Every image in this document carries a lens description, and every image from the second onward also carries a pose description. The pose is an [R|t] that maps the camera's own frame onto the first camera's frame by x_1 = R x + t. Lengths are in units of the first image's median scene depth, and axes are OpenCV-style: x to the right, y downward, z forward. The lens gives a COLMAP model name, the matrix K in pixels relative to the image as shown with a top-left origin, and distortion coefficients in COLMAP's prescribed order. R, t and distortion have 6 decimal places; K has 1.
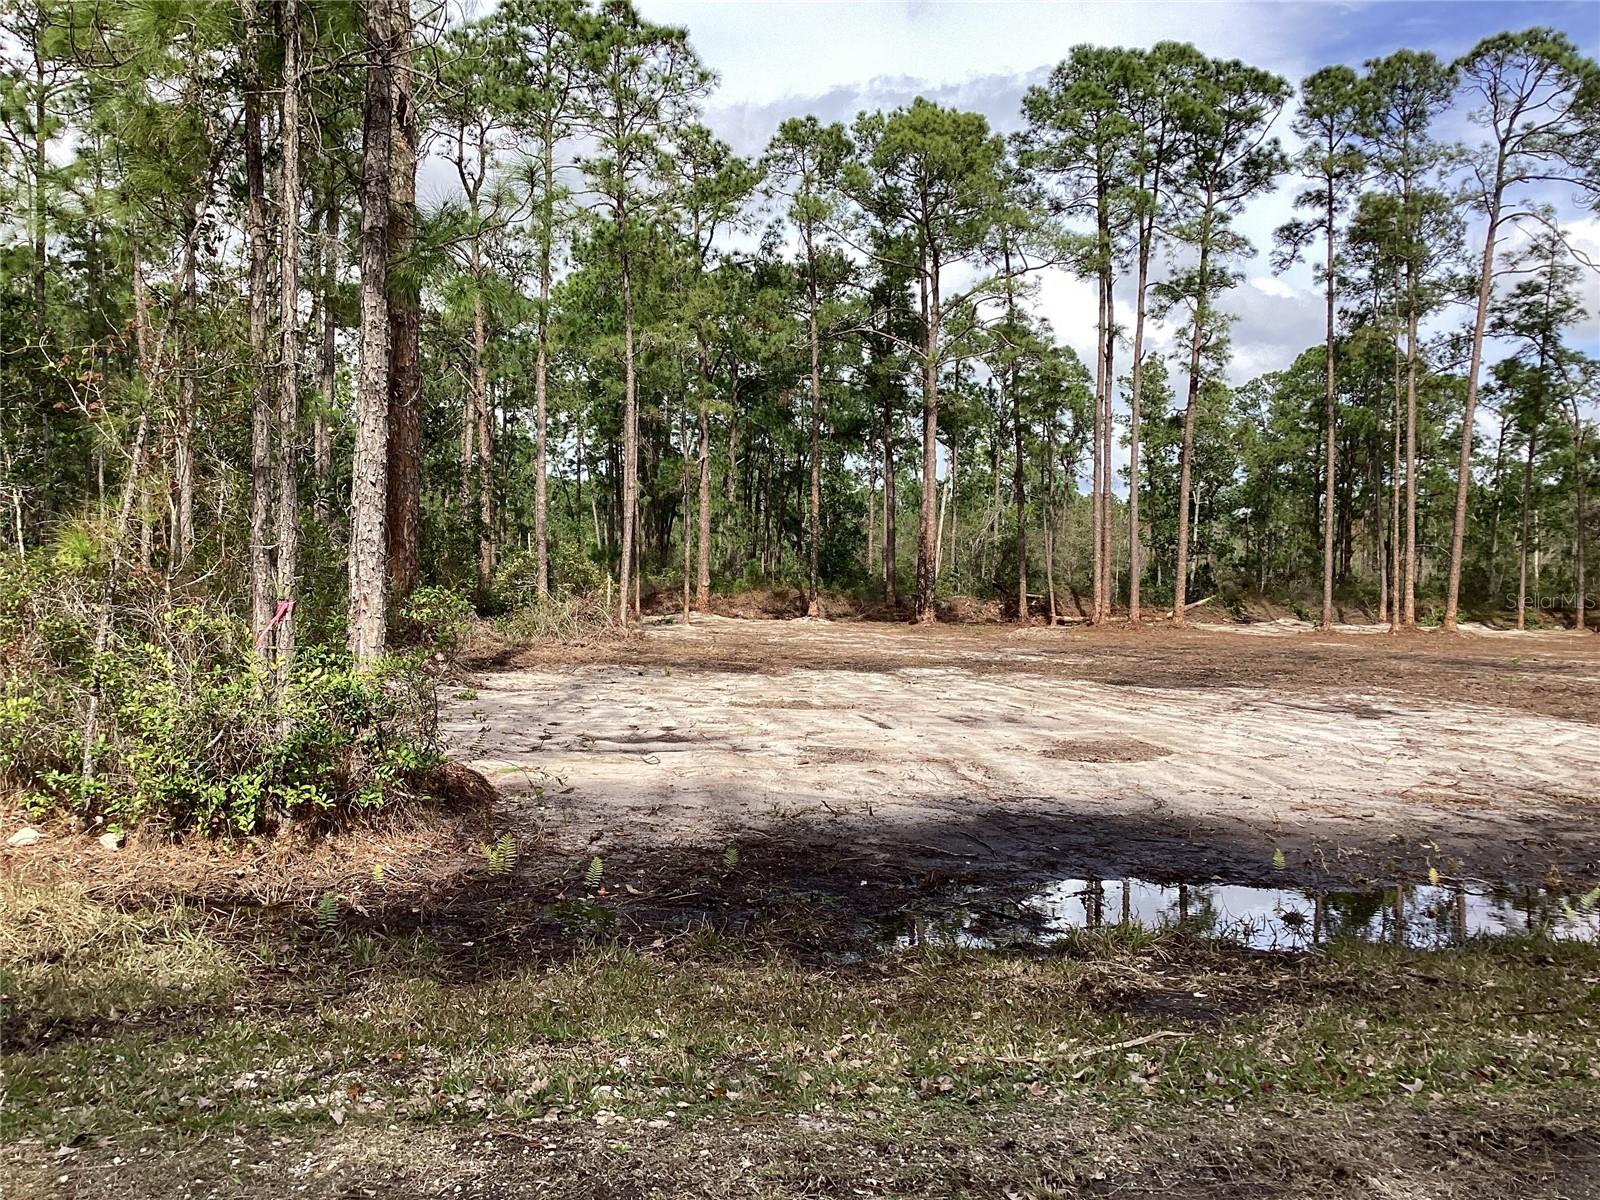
lens RADIAL K [[1464.4, 0, 800.0], [0, 1464.4, 600.0], [0, 0, 1]] dist [0.137575, -0.246401]
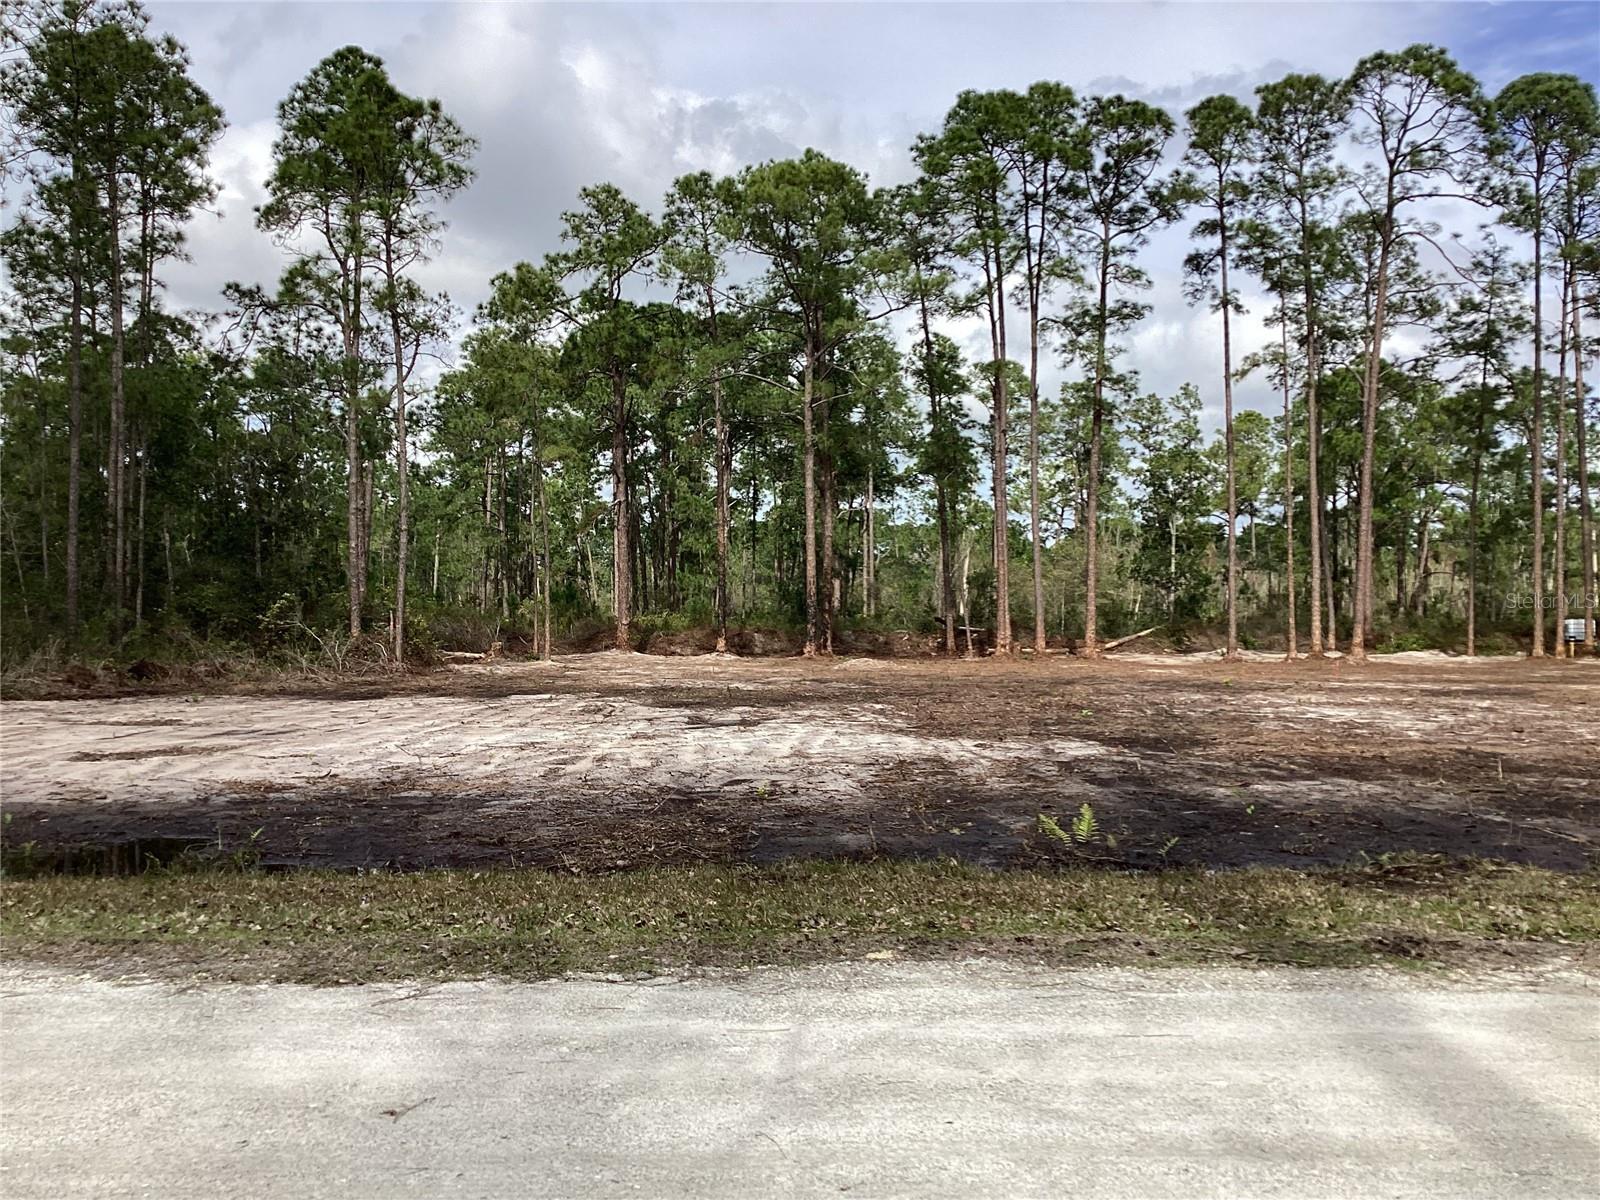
lens RADIAL K [[1462.1, 0, 795.0], [0, 1462.1, 597.5], [0, 0, 1]] dist [0.127275, -0.207753]
pose [[0.993735, -0.018871, -0.110159, 0.177602], [0.015590, 0.999411, -0.030574, 0.005286], [0.110671, 0.028665, 0.993444, -0.014336]]
